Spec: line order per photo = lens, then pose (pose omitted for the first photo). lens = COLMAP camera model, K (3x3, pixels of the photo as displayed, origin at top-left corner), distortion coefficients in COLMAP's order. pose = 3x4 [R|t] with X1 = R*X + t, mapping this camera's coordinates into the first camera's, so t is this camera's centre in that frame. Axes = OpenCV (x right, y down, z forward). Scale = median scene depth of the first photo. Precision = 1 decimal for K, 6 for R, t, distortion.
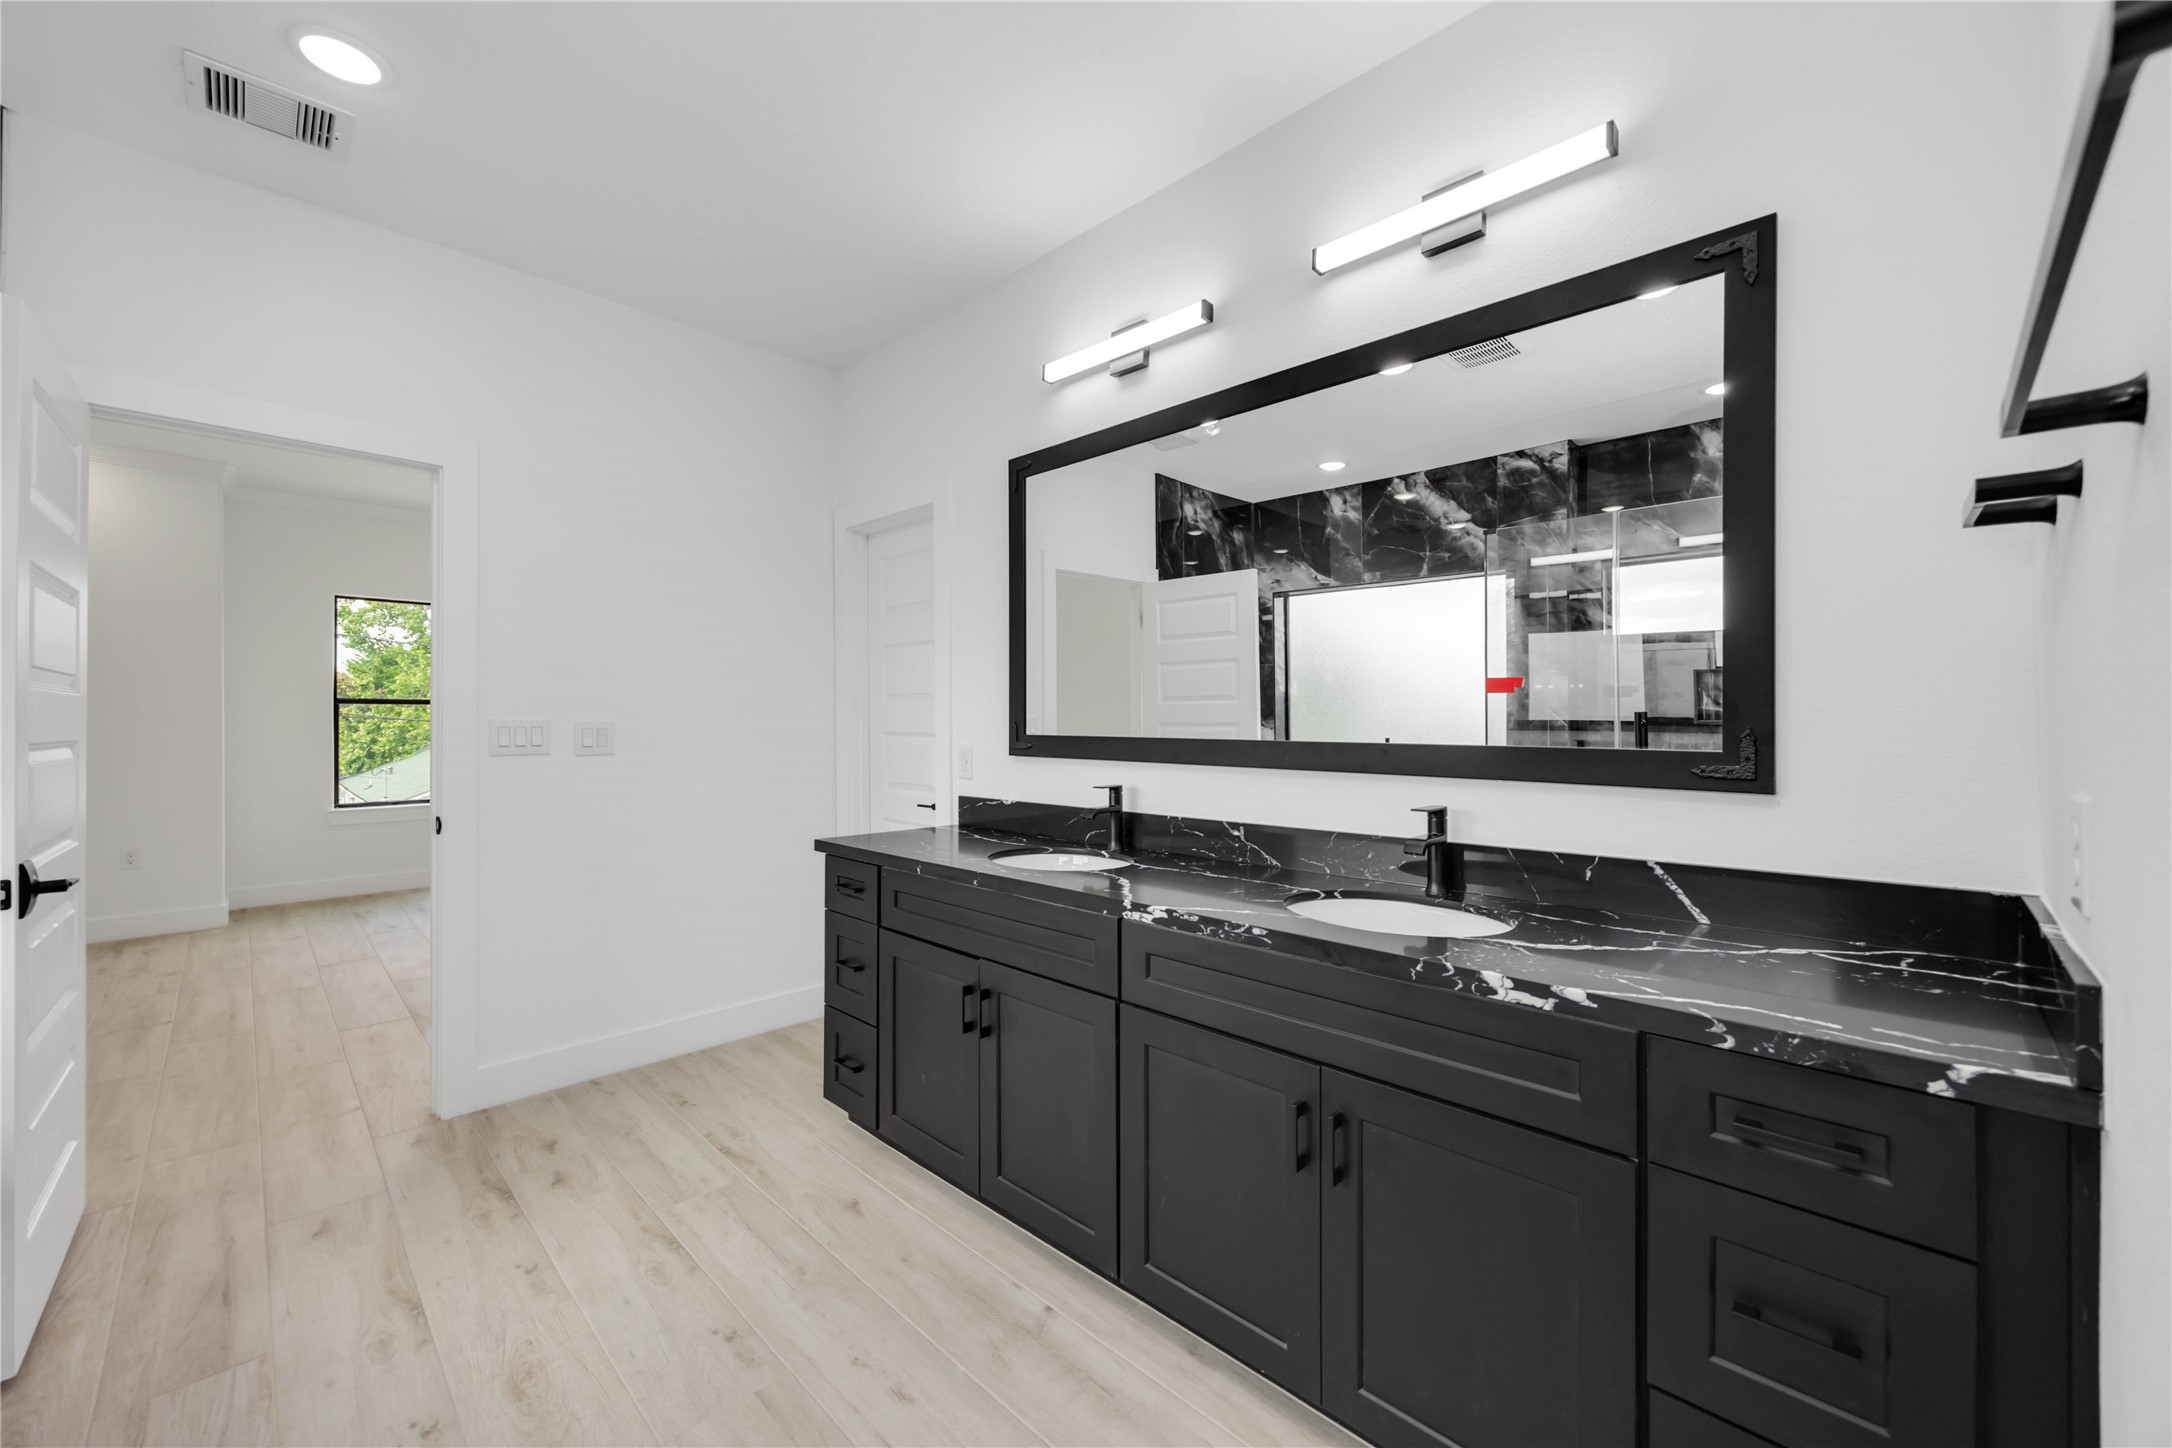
lens RADIAL K [[840.0, 0, 1079.3], [0, 840.0, 718.7], [0, 0, 1]] dist [-0.000445, 0.000111]
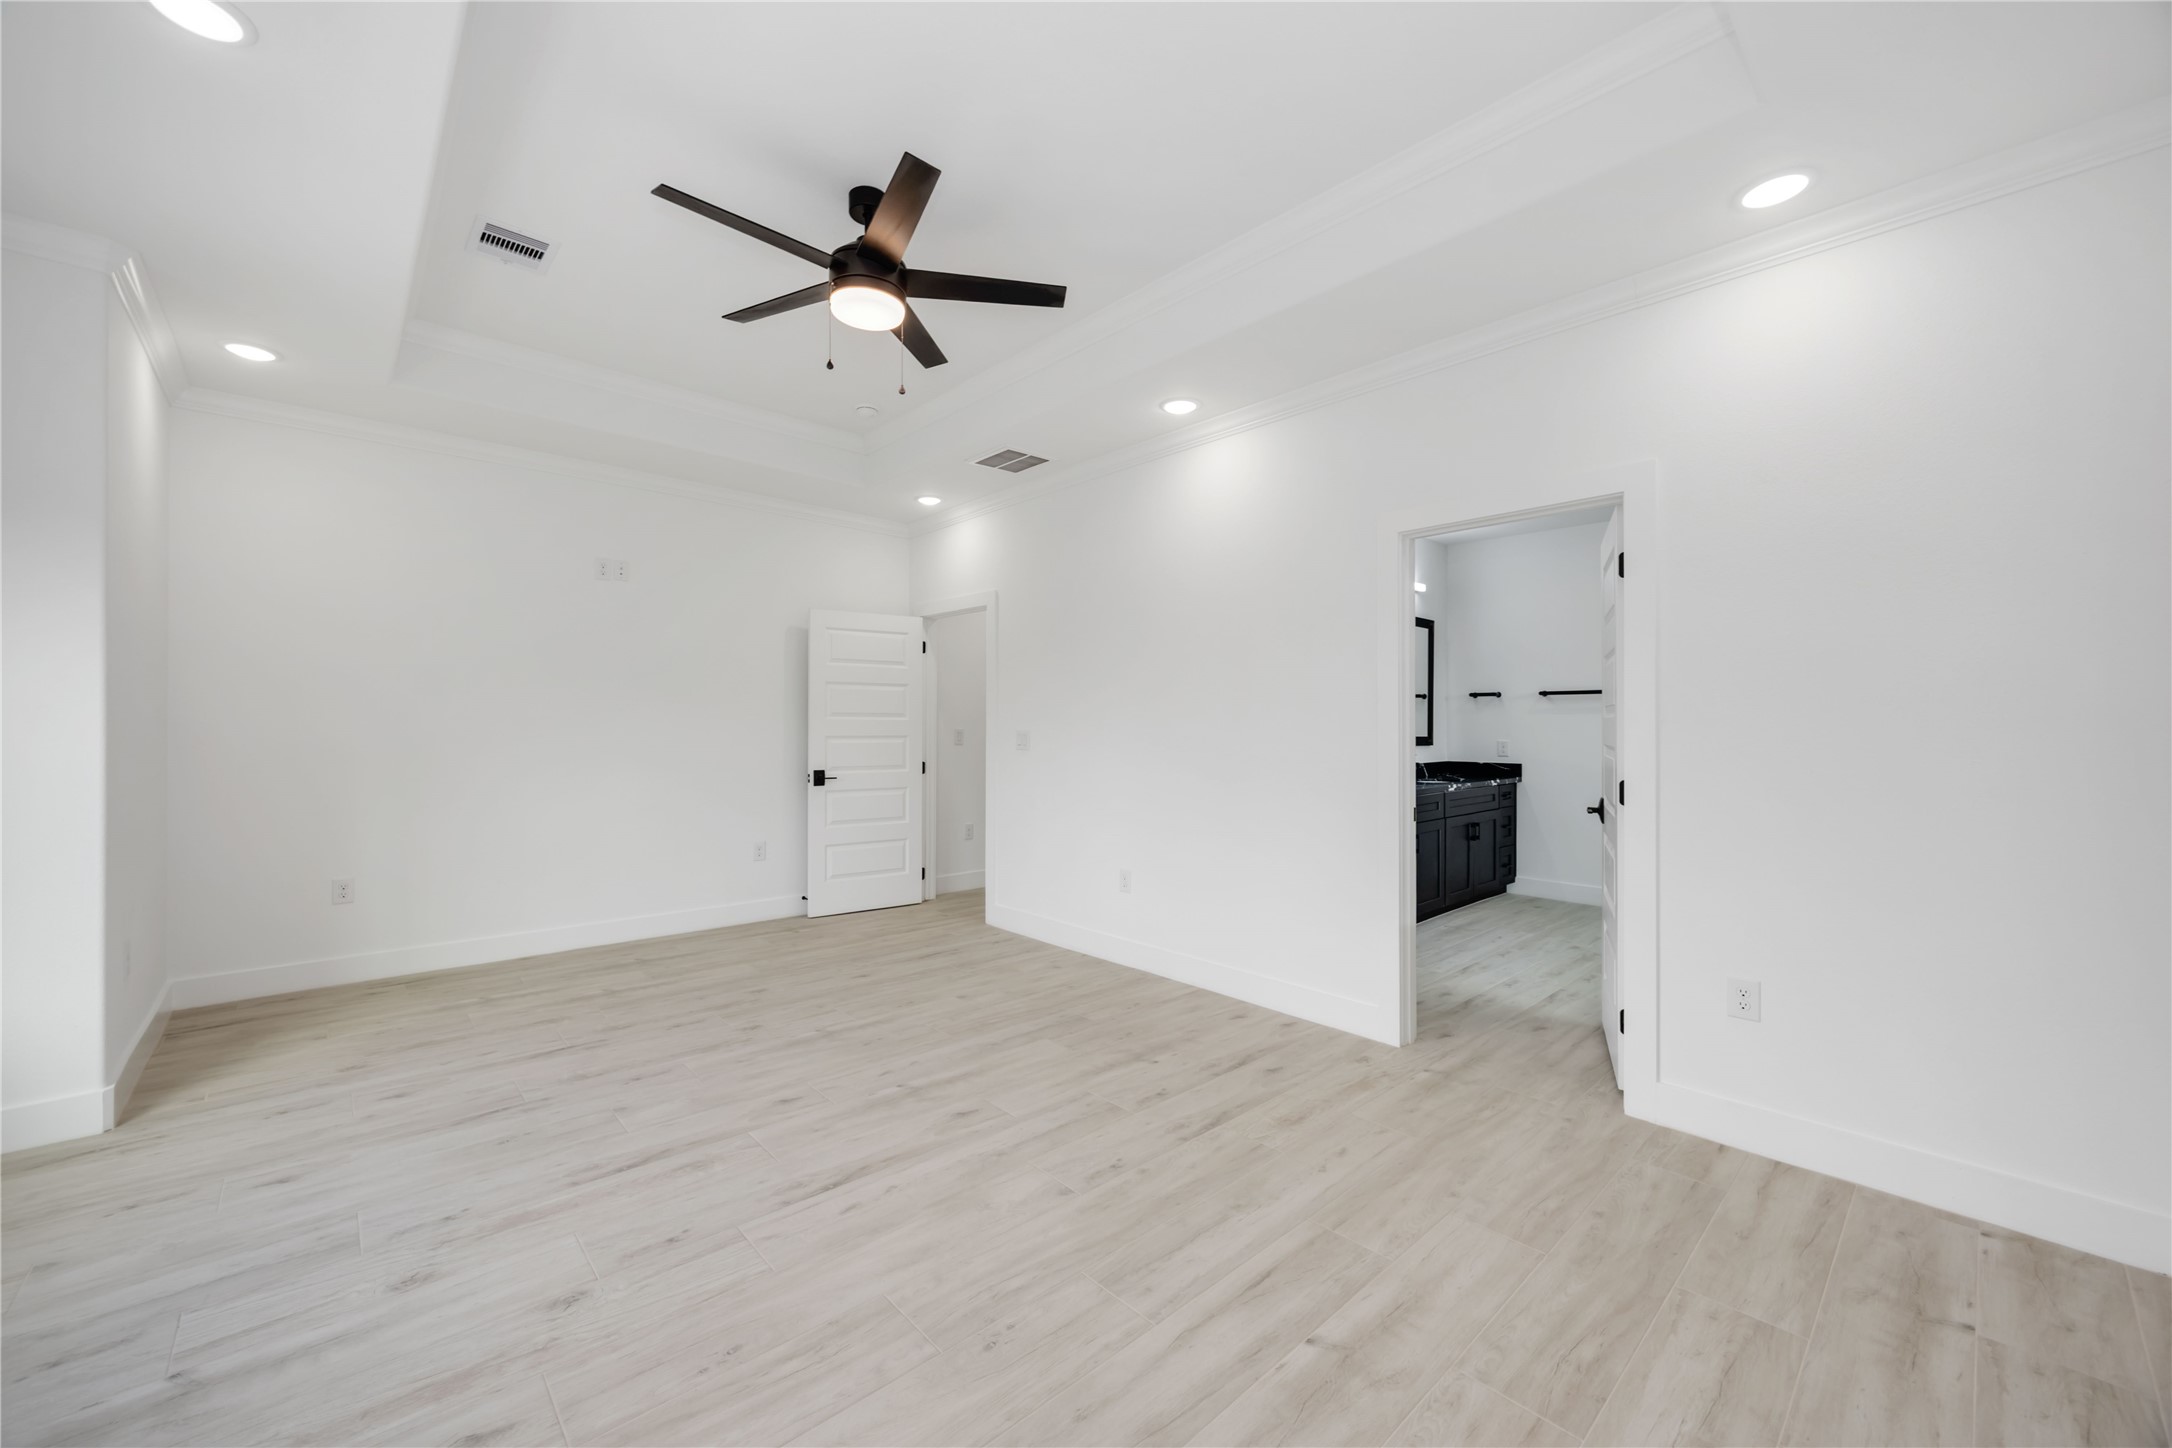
lens RADIAL K [[840.0, 0, 1084.2], [0, 840.0, 725.6], [0, 0, 1]] dist [-0.000445, 0.000111]
pose [[0.042657, 0.000572, 0.999090, -2.498829], [-0.000649, 1.000000, -0.000544, -0.008289], [-0.999090, -0.000626, 0.042657, 1.748837]]
